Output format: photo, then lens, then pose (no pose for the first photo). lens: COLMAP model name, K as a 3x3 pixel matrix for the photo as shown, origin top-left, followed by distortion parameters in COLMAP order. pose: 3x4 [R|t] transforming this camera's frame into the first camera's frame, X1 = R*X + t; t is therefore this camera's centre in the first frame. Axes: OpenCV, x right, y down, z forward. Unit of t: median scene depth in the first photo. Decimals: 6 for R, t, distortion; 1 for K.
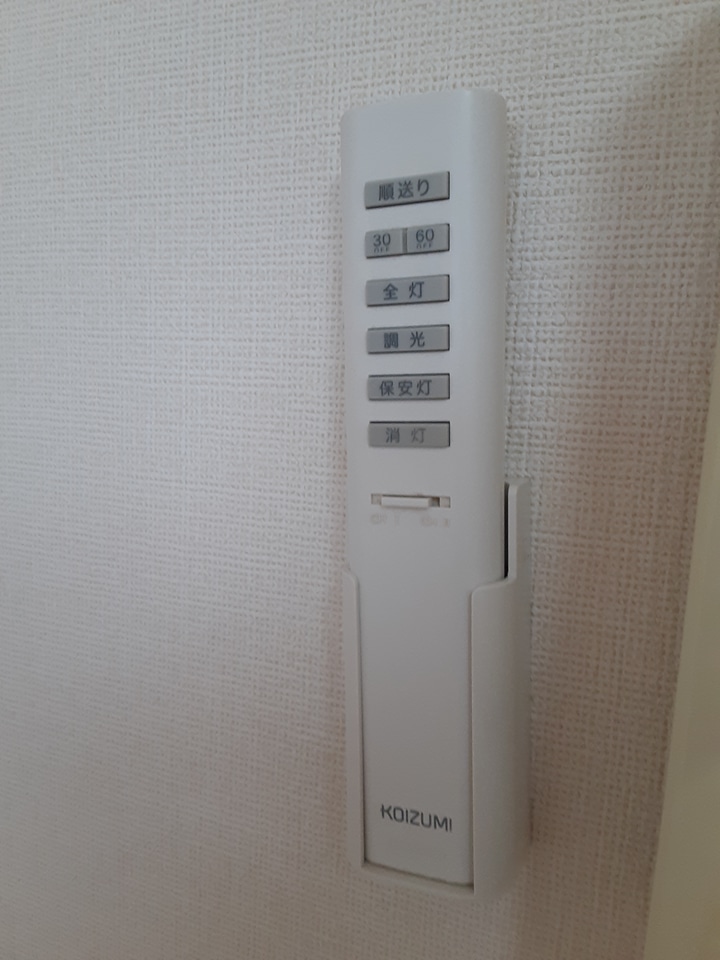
lens RADIAL K [[771.6, 0, 360.0], [0, 771.6, 480.0], [0, 0, 1]] dist [0.100128, -0.146086]
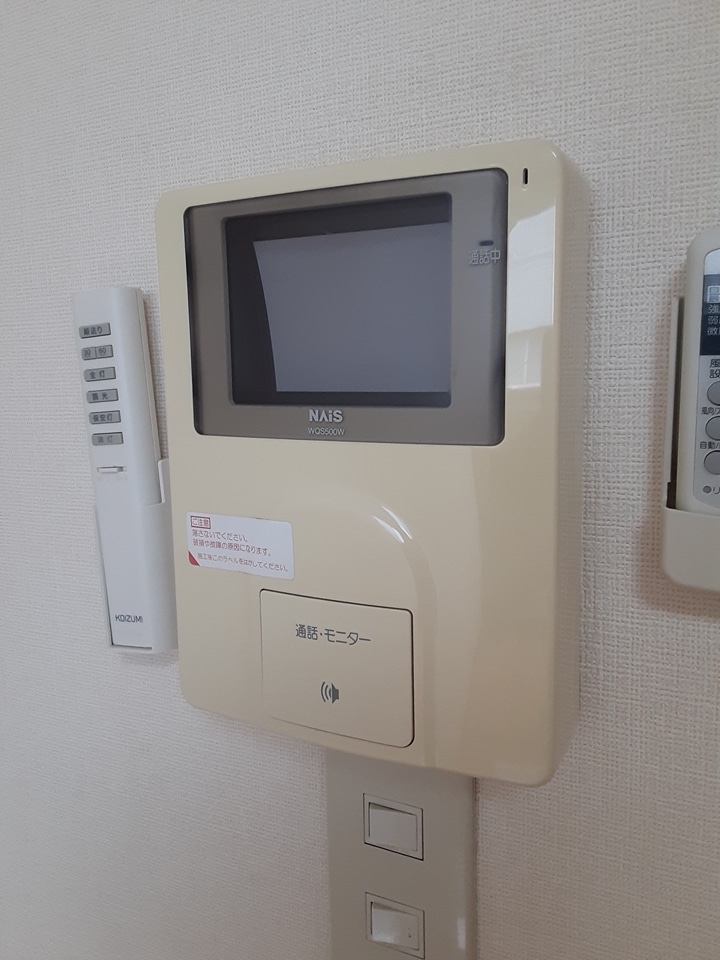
lens RADIAL K [[758.1, 0, 360.0], [0, 758.1, 480.0], [0, 0, 1]] dist [0.071214, -0.127368]
pose [[0.996632, -0.057073, -0.058891, 0.895205], [0.056410, 0.998325, -0.012850, 0.124924], [0.059526, 0.009484, 0.998182, -1.105472]]
